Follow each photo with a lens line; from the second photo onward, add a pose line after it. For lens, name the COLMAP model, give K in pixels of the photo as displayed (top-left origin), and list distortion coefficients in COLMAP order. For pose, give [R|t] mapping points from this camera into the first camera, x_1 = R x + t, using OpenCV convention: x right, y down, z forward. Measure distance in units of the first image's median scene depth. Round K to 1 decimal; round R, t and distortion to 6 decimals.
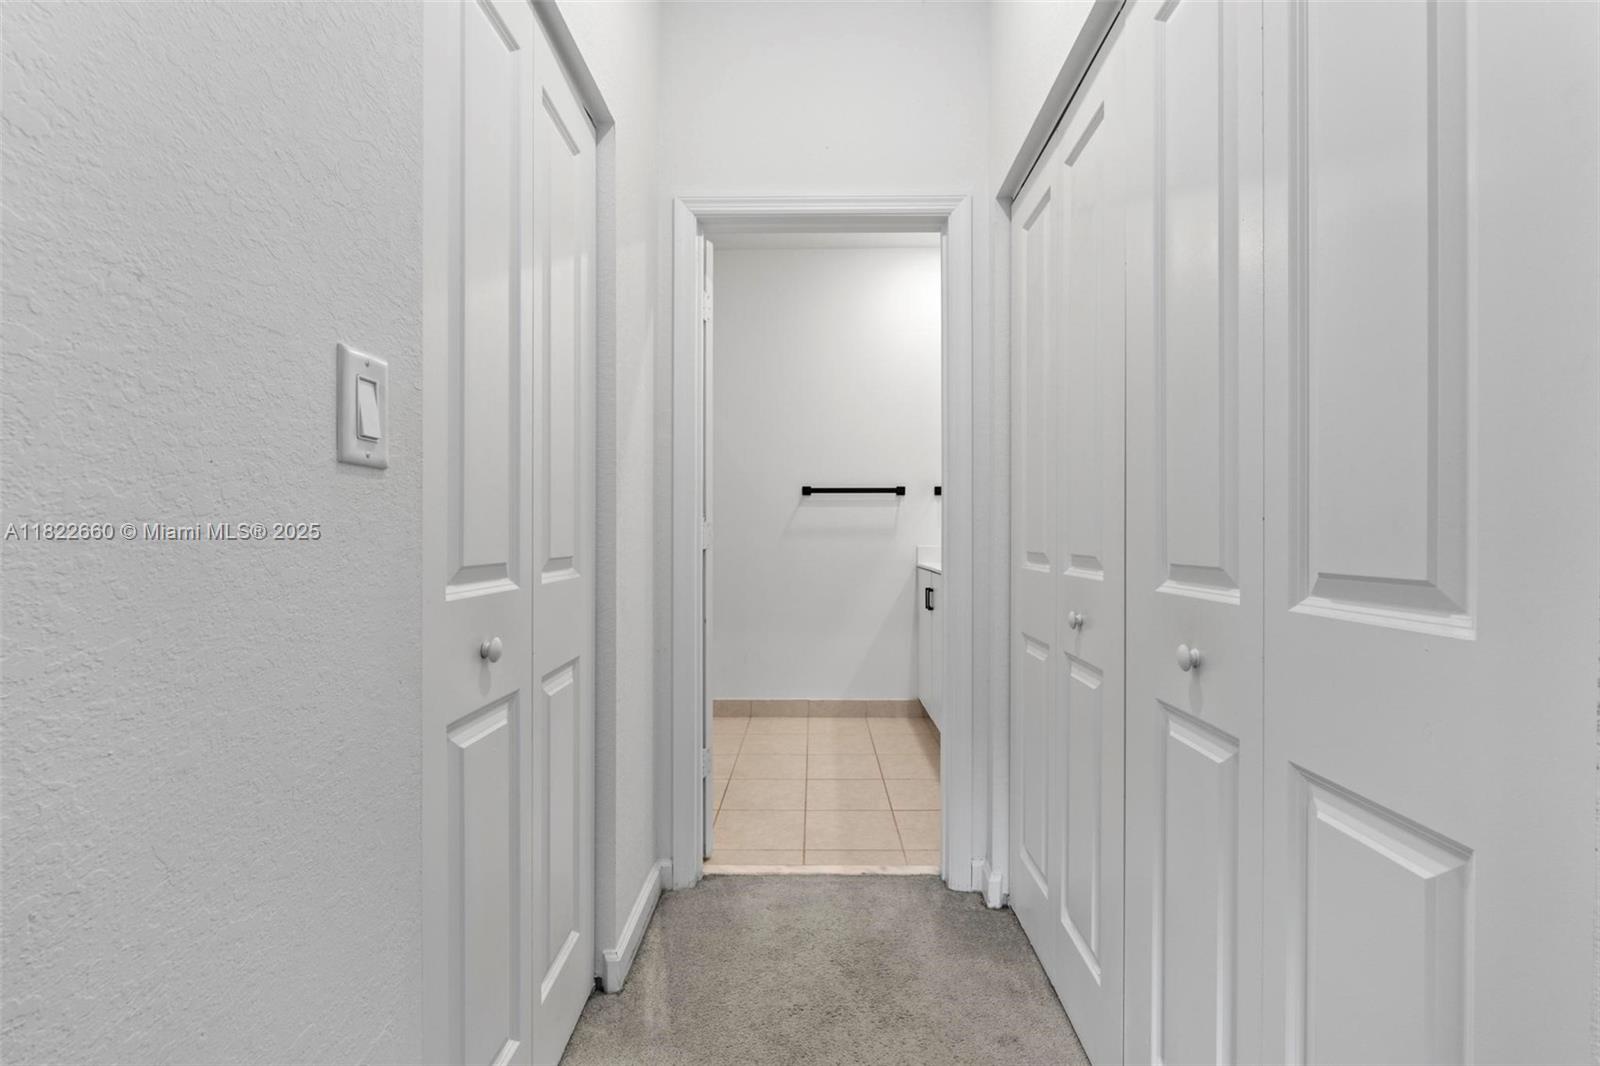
lens RADIAL K [[693.3, 0, 801.6], [0, 693.3, 533.0], [0, 0, 1]] dist [-0.006256, -0.000706]
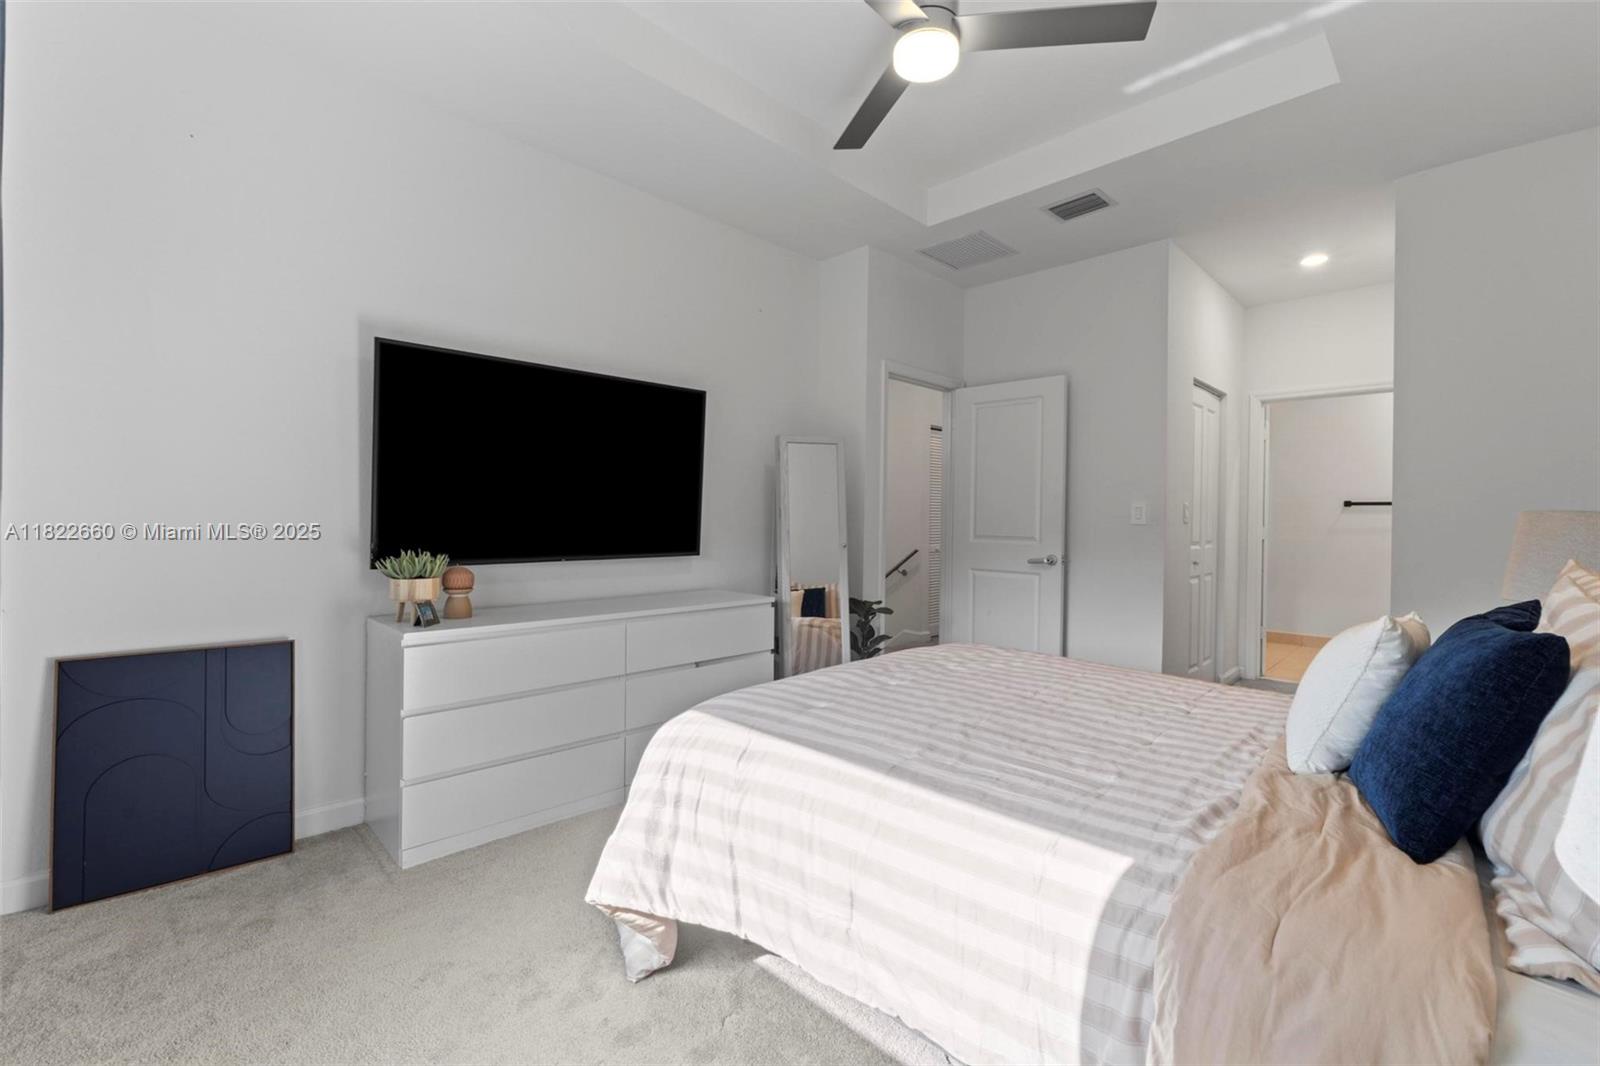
lens RADIAL K [[693.3, 0, 804.0], [0, 693.3, 525.4], [0, 0, 1]] dist [-0.006256, -0.000706]
pose [[0.731281, 0.012073, -0.681969, 0.333725], [-0.007355, 0.999925, 0.009815, -0.037693], [0.682037, -0.002162, 0.731315, -1.851491]]
